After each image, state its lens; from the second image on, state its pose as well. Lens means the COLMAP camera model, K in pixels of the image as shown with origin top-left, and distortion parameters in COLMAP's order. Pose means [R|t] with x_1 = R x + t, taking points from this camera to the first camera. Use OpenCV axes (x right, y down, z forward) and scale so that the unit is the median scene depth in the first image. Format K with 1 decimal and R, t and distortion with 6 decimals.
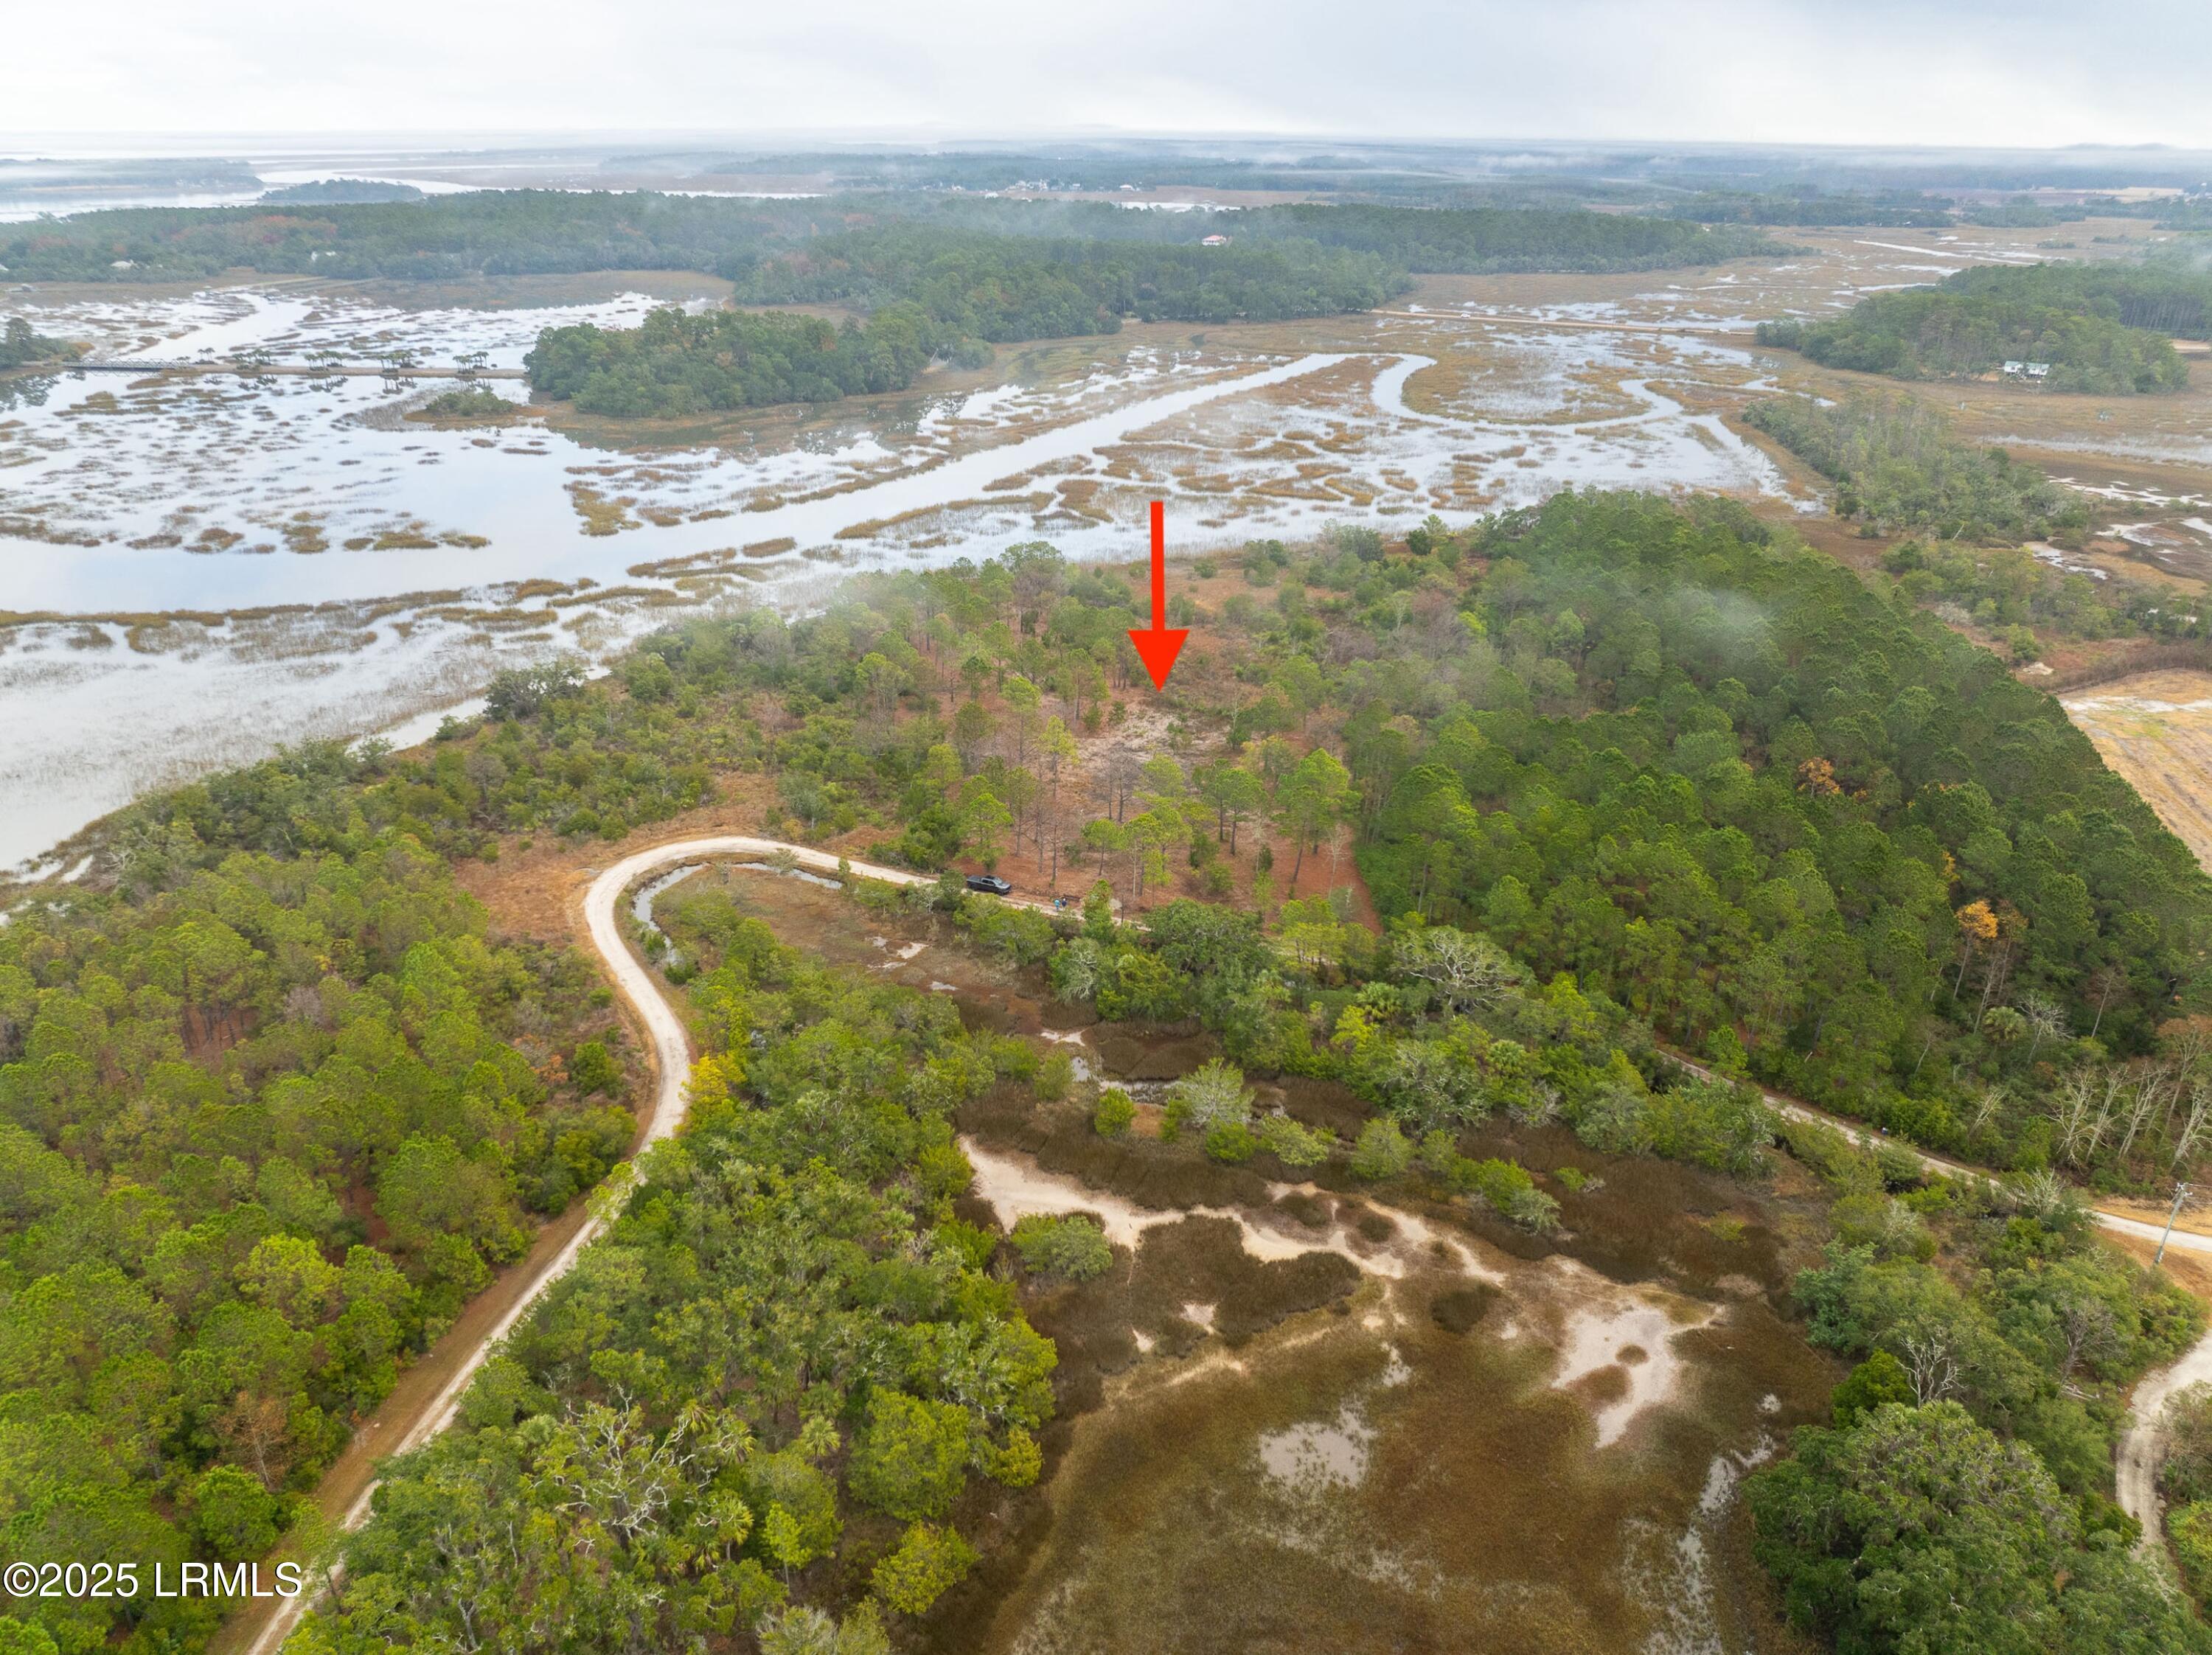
lens RADIAL K [[1574.5, 0, 1111.7], [0, 1574.5, 816.2], [0, 0, 1]] dist [-0.050445, 0.020830]
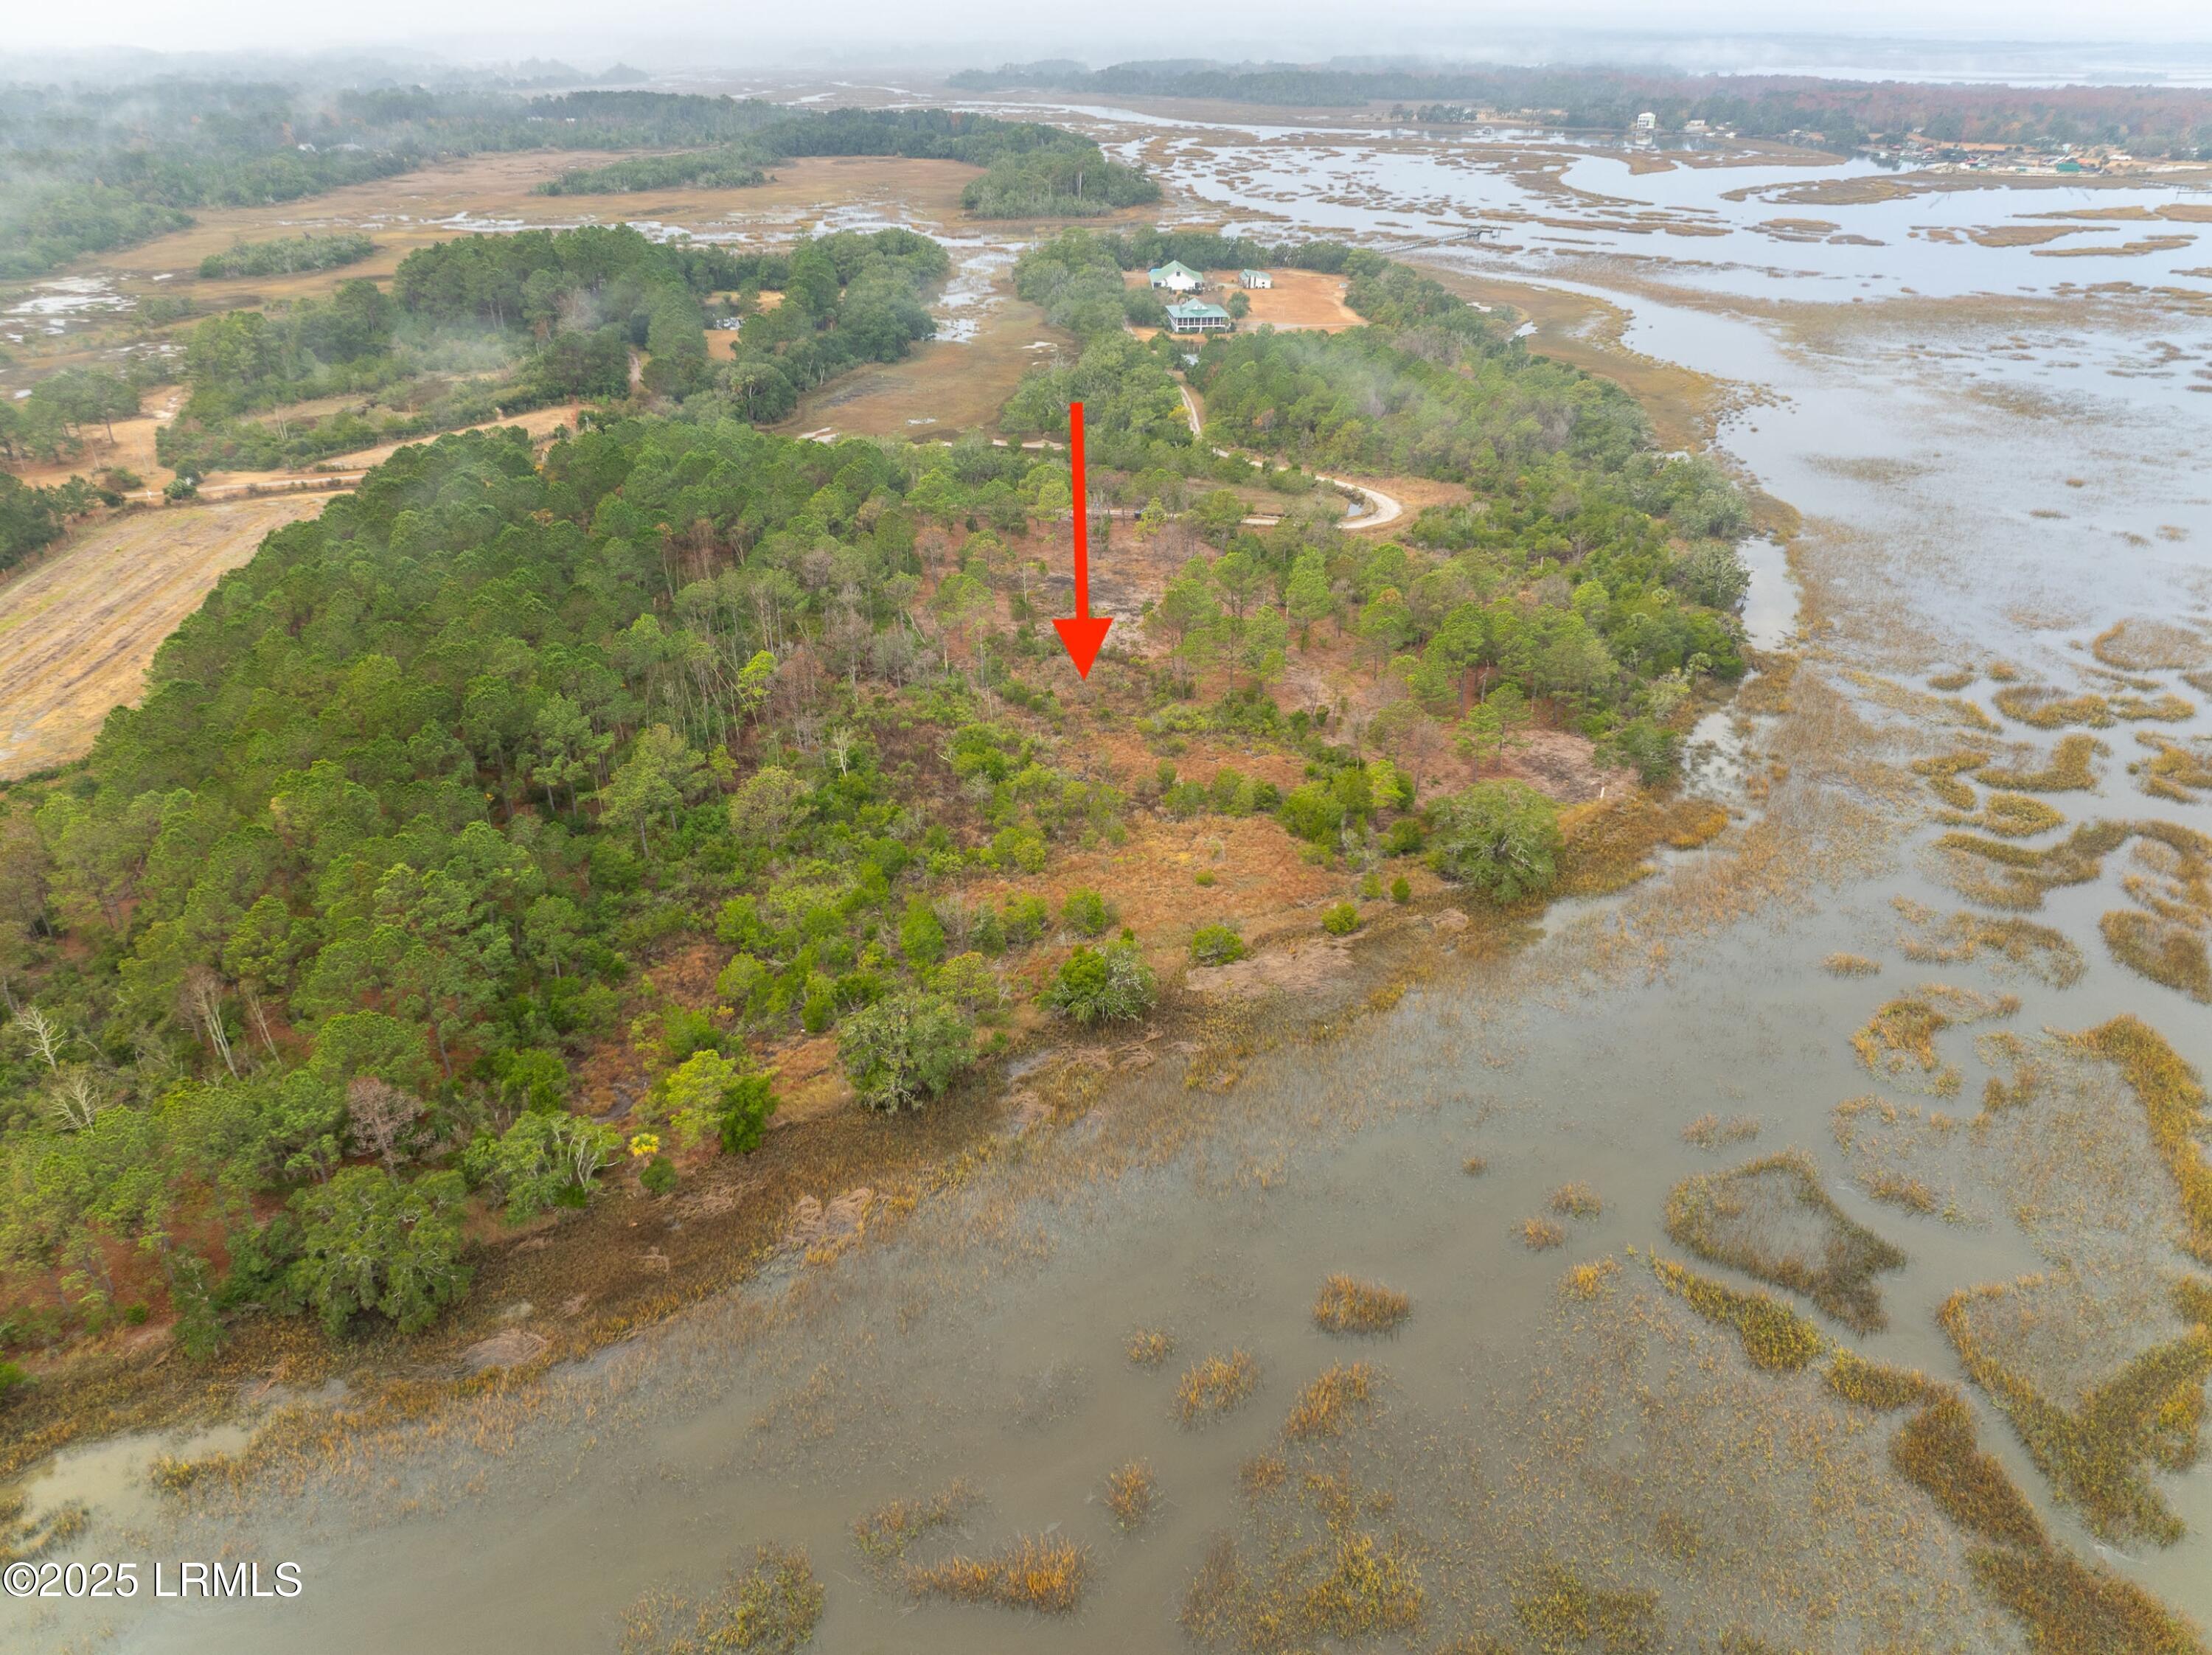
lens RADIAL K [[1574.5, 0, 1111.7], [0, 1574.5, 816.2], [0, 0, 1]] dist [-0.050445, 0.020830]
pose [[-0.968196, 0.108550, -0.225417, 0.331870], [-0.108309, 0.630328, 0.768737, -0.935101], [0.225533, 0.768703, -0.598524, 2.120757]]
